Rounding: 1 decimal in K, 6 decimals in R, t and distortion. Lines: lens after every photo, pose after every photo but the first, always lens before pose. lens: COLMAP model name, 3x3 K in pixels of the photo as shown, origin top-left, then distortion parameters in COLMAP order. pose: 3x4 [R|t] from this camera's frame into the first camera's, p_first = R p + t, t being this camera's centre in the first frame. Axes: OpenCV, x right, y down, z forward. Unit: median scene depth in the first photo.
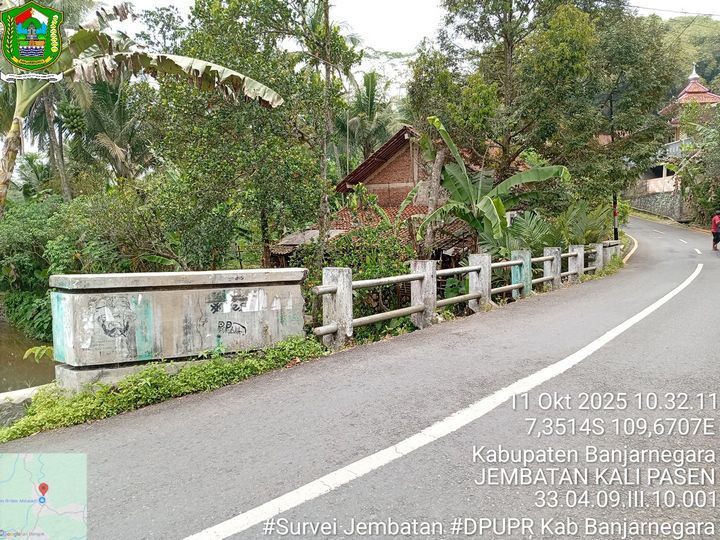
lens RADIAL K [[549.0, 0, 360.0], [0, 549.0, 270.0], [0, 0, 1]] dist [0.083534, -0.176619]
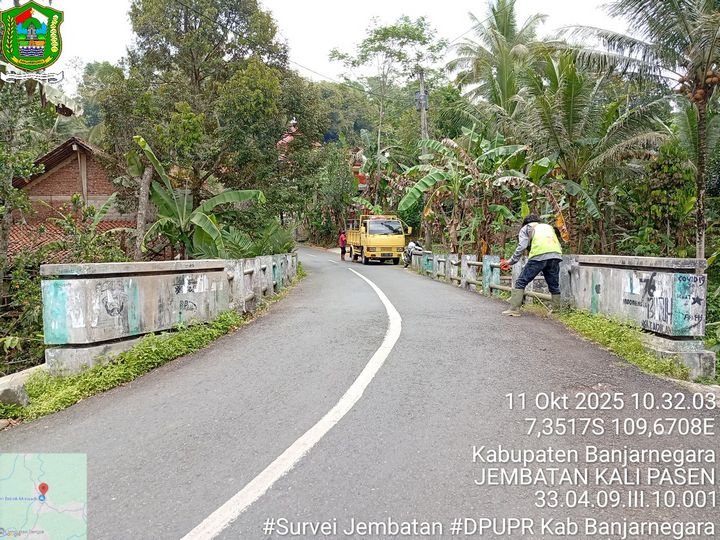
lens RADIAL K [[552.2, 0, 360.4], [0, 552.2, 273.0], [0, 0, 1]] dist [0.080327, -0.167938]
pose [[0.773644, -0.033234, 0.632749, -0.738224], [0.055023, 0.998375, -0.014838, 0.073127], [-0.631227, 0.046295, 0.774215, -0.217282]]
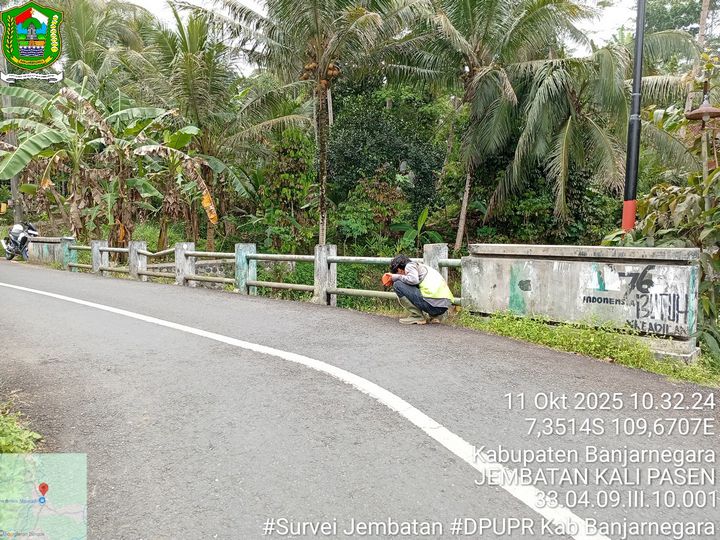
lens RADIAL K [[549.0, 0, 360.0], [0, 549.0, 270.0], [0, 0, 1]] dist [0.083534, -0.176619]
pose [[0.107235, -0.084444, 0.990641, -0.585705], [0.088838, 0.993215, 0.075047, -0.020731], [-0.990257, 0.079959, 0.114009, 0.661497]]
